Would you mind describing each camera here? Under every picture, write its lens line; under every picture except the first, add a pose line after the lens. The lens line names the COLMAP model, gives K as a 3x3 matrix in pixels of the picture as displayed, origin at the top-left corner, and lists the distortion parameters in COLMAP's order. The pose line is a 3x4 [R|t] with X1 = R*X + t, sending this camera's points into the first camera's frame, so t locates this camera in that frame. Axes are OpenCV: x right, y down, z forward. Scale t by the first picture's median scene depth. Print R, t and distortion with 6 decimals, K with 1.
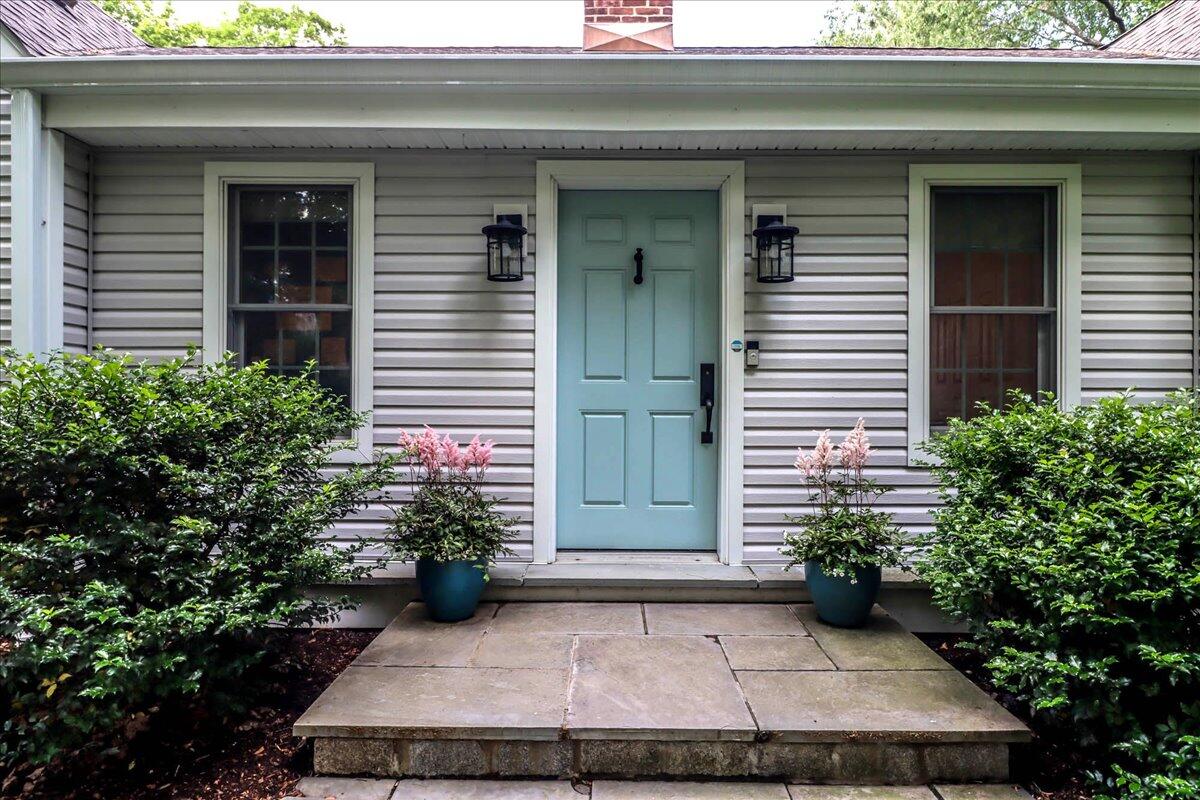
lens RADIAL K [[568.8, 0, 601.3], [0, 568.8, 400.2], [0, 0, 1]] dist [-0.014491, -0.003083]
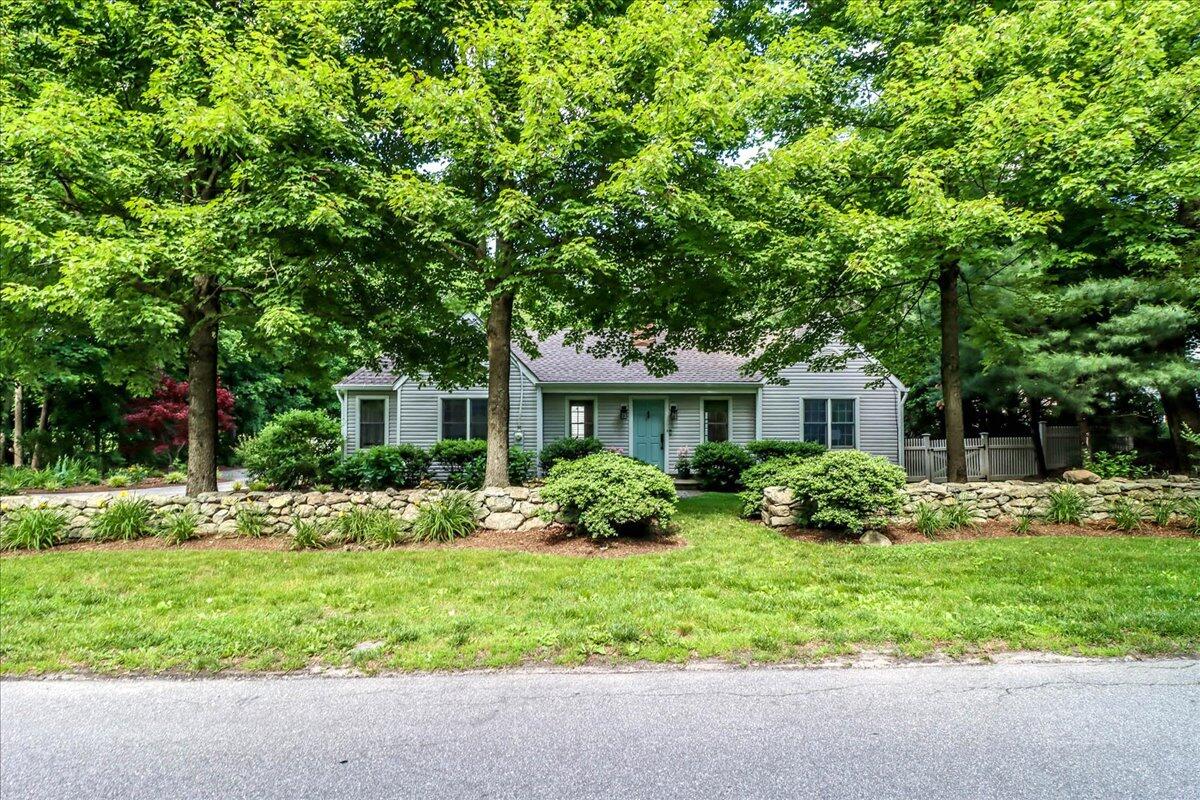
lens RADIAL K [[568.8, 0, 599.8], [0, 568.8, 404.5], [0, 0, 1]] dist [-0.014491, -0.003083]
pose [[0.999972, -0.002397, -0.007123, -0.355272], [0.002208, 0.999649, -0.026416, -0.204583], [0.007183, 0.026400, 0.999626, -4.351799]]
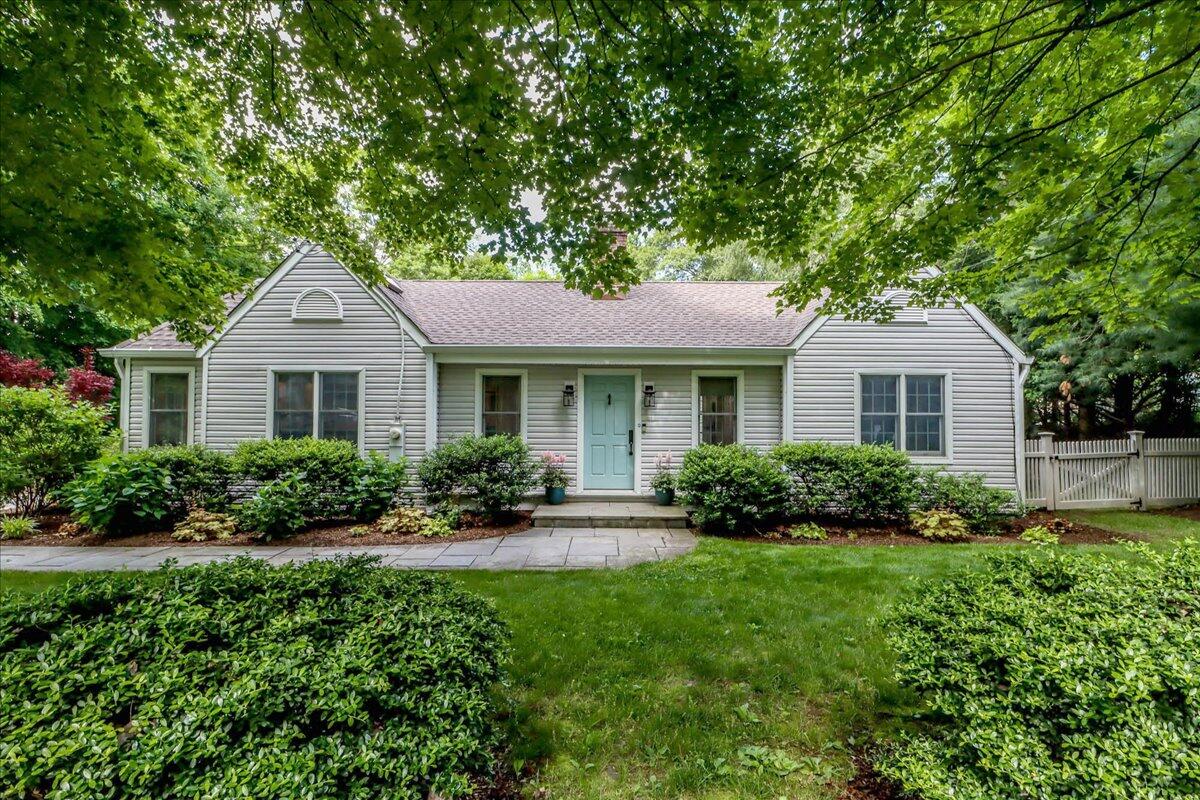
lens RADIAL K [[568.8, 0, 599.3], [0, 568.8, 403.3], [0, 0, 1]] dist [-0.014491, -0.003083]
pose [[0.999988, 0.002960, 0.003943, -0.002739], [-0.002883, 0.999806, -0.019467, -0.159762], [-0.004000, 0.019455, 0.999803, -2.298508]]
